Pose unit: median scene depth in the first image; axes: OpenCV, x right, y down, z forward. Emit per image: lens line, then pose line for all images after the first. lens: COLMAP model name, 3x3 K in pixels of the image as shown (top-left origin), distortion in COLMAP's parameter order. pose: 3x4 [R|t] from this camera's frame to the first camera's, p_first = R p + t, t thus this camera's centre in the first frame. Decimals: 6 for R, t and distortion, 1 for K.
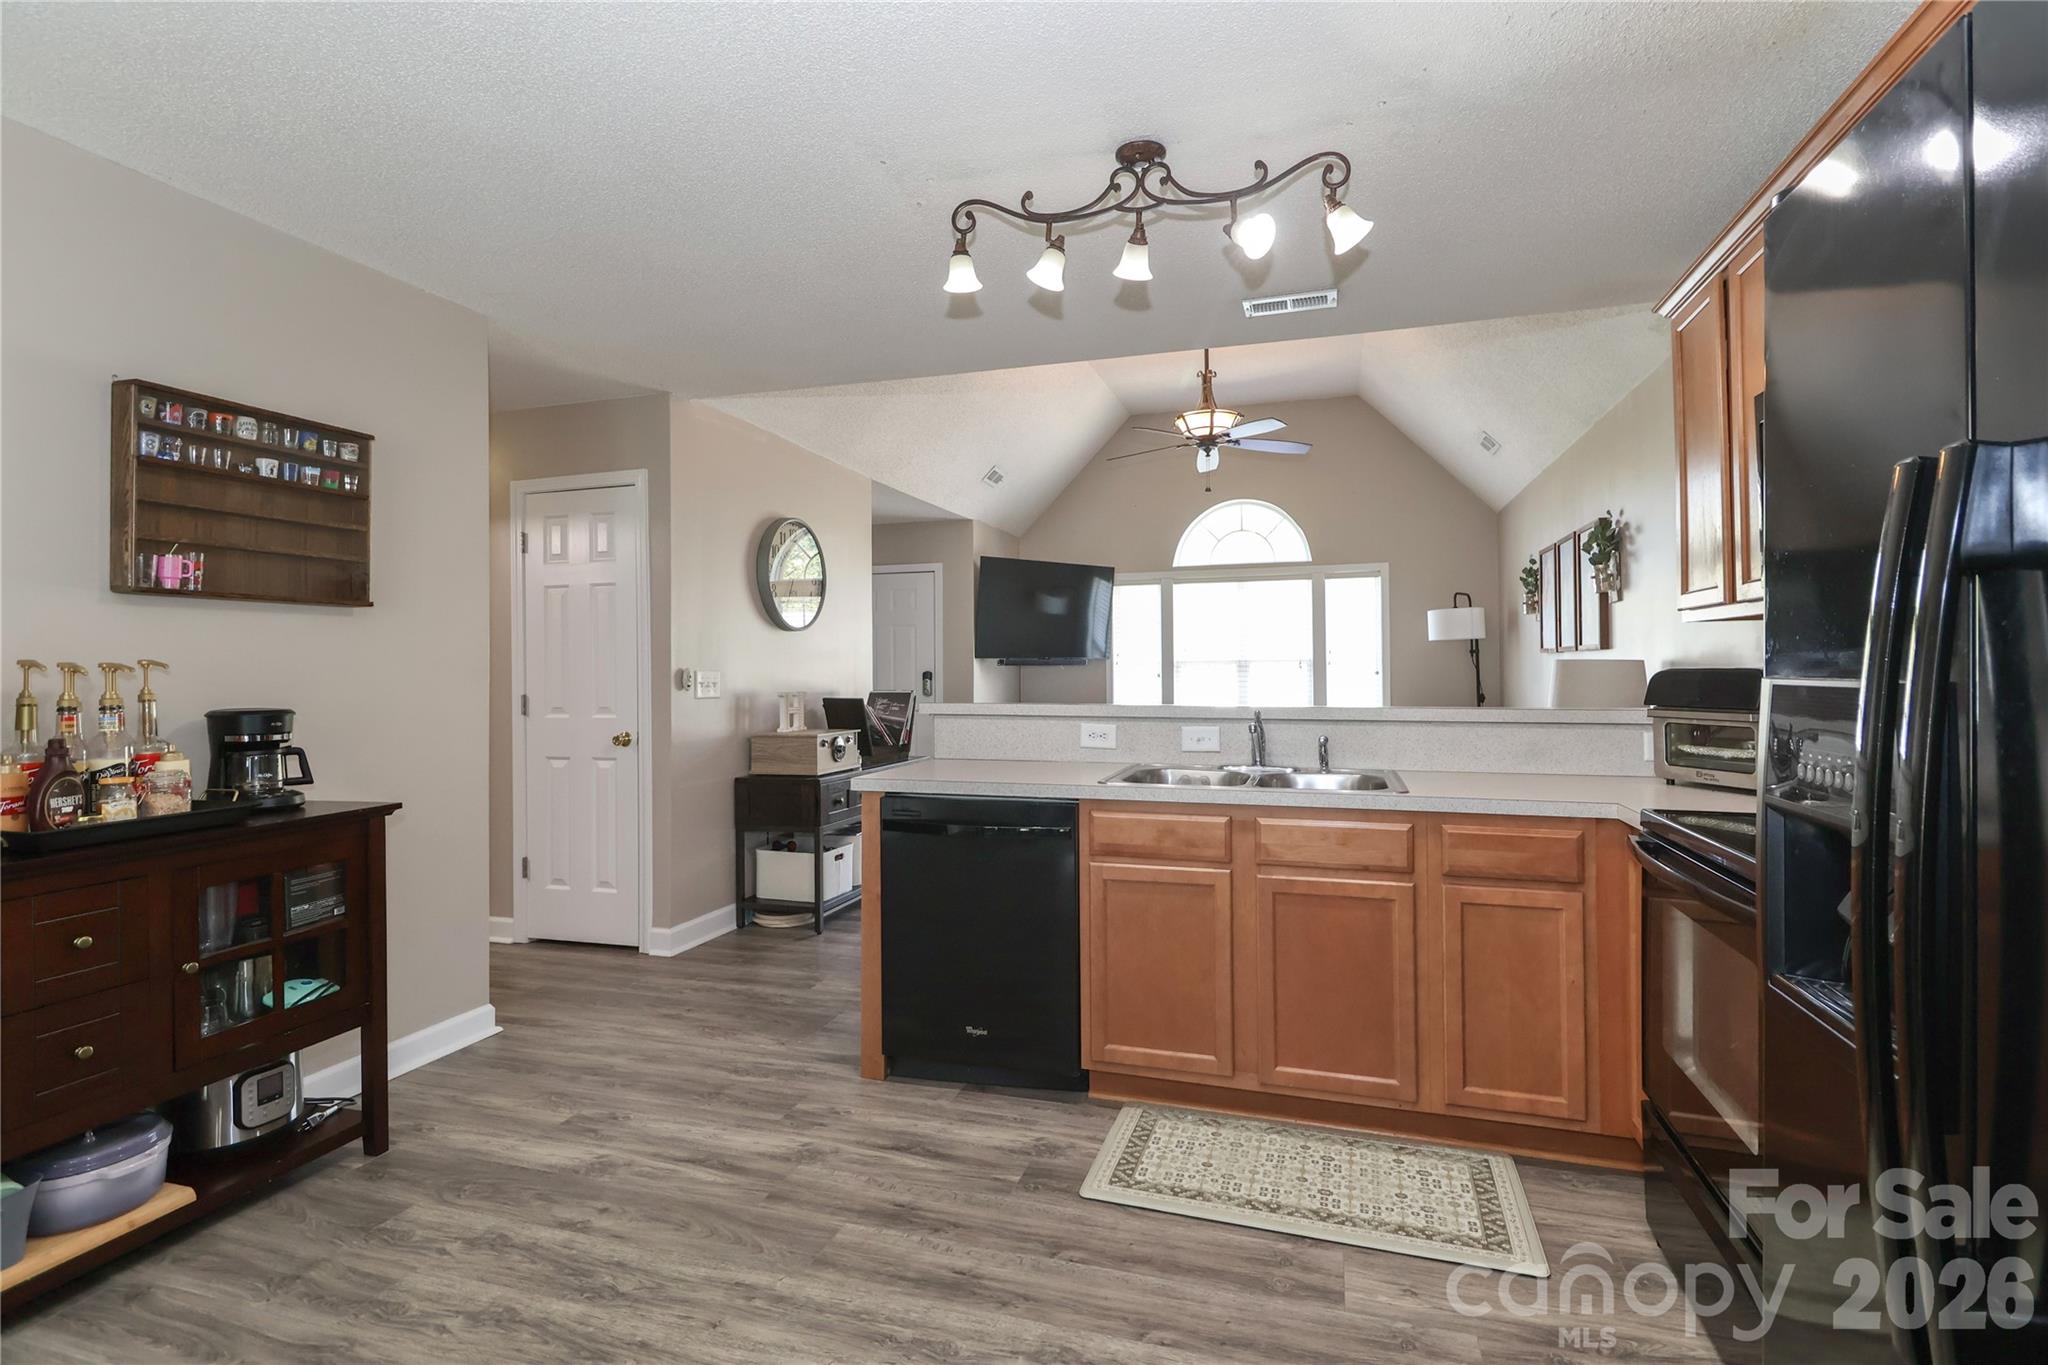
lens RADIAL K [[966.1, 0, 1027.3], [0, 966.1, 656.1], [0, 0, 1]] dist [0.003857, -0.006839]
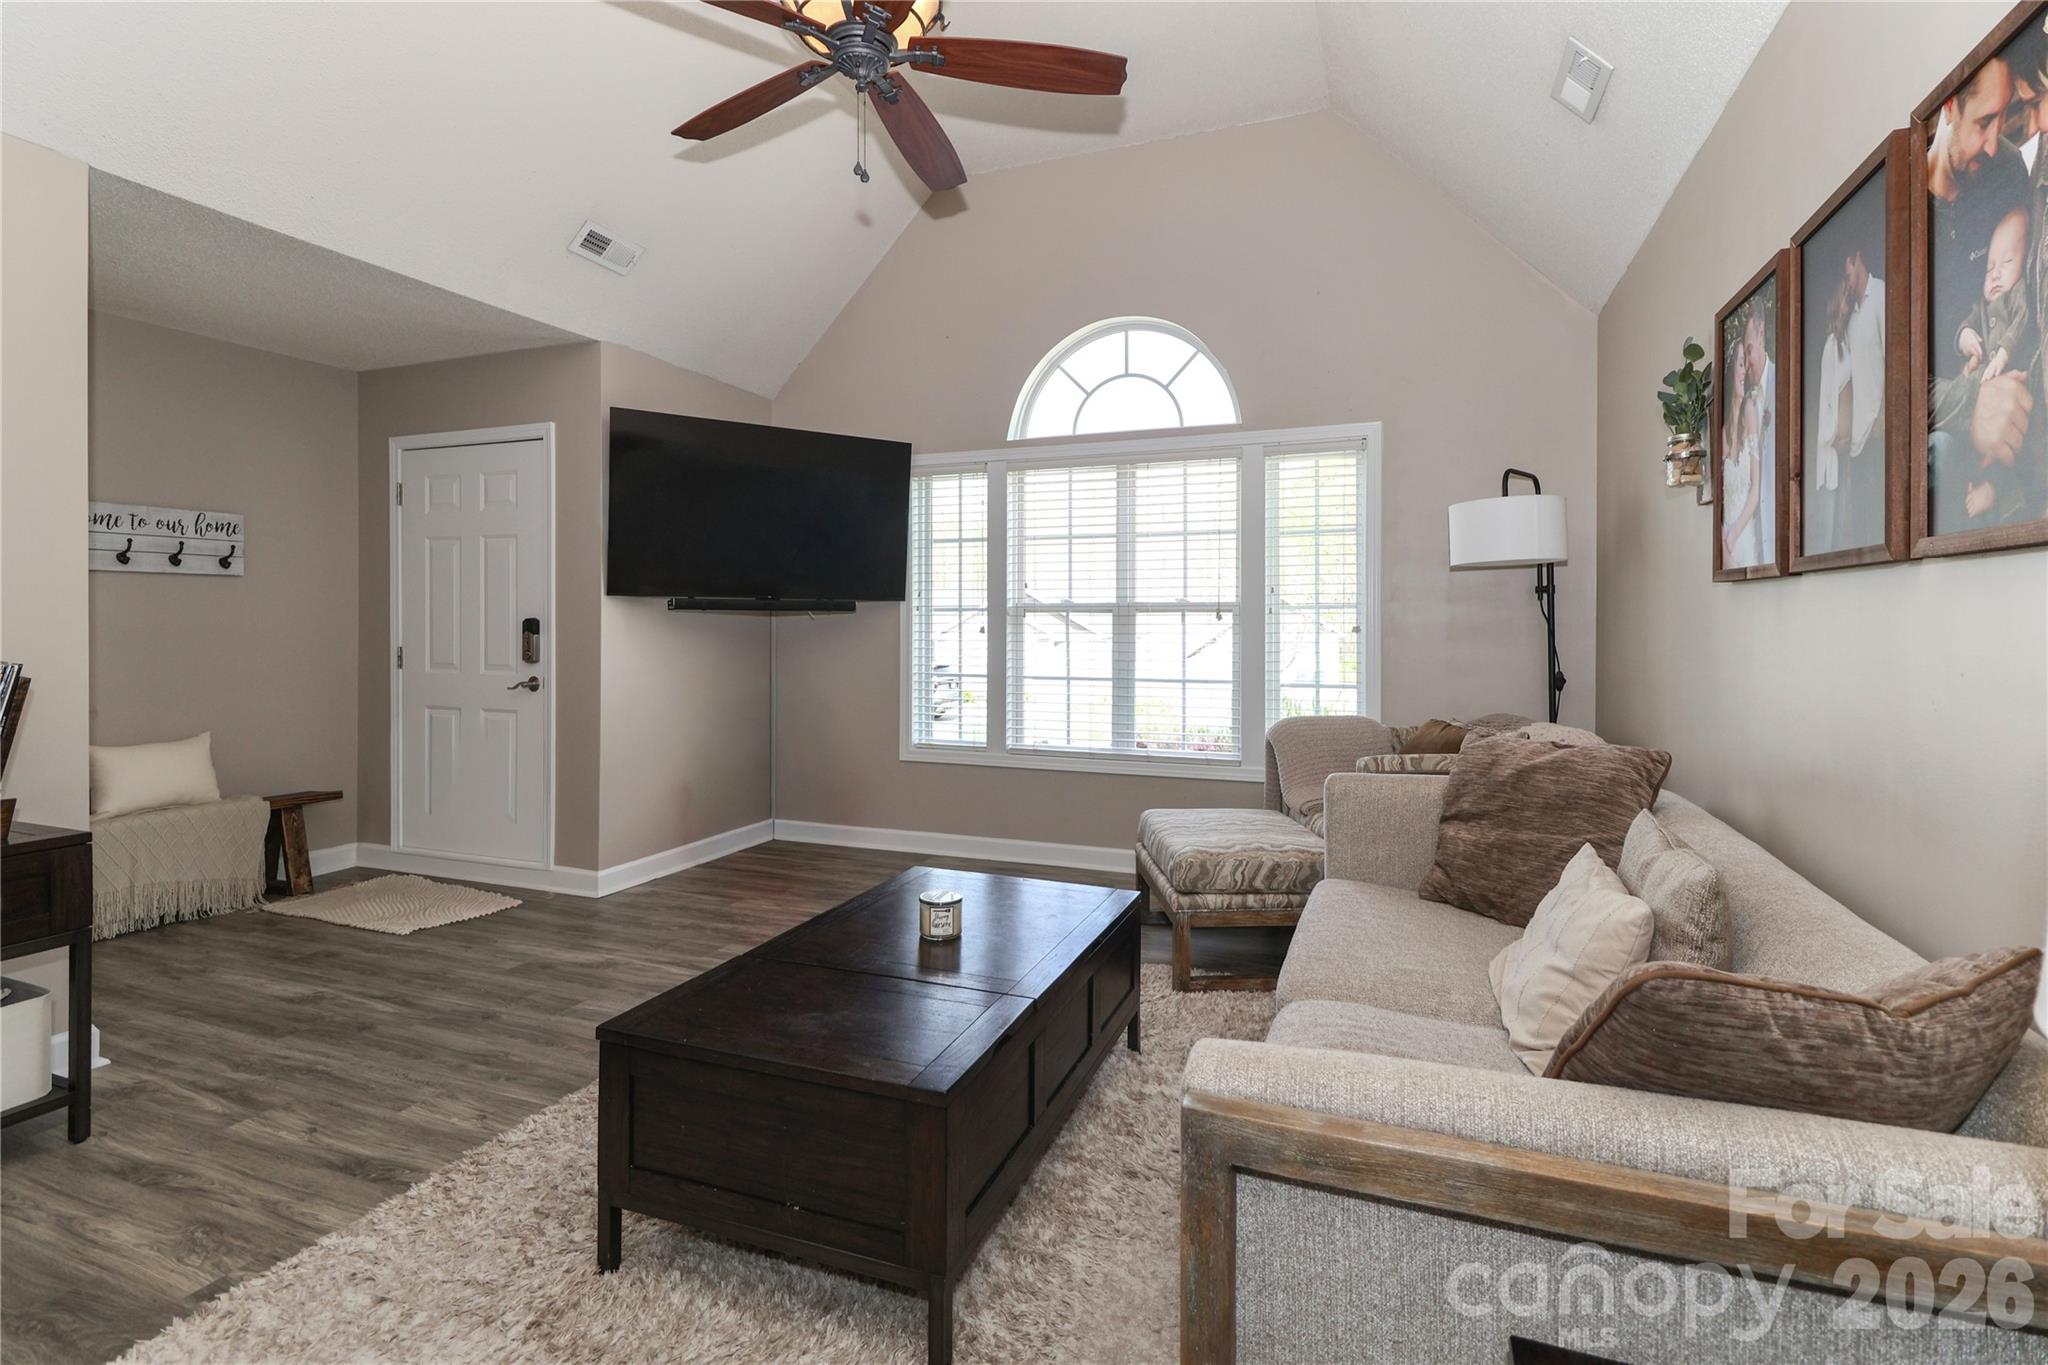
lens RADIAL K [[966.1, 0, 1043.8], [0, 966.1, 605.6], [0, 0, 1]] dist [0.003857, -0.006839]
pose [[0.998593, 0.009955, -0.052079, 0.216996], [-0.010229, 0.999935, -0.004986, 0.007522], [0.052026, 0.005512, 0.998631, 0.459979]]
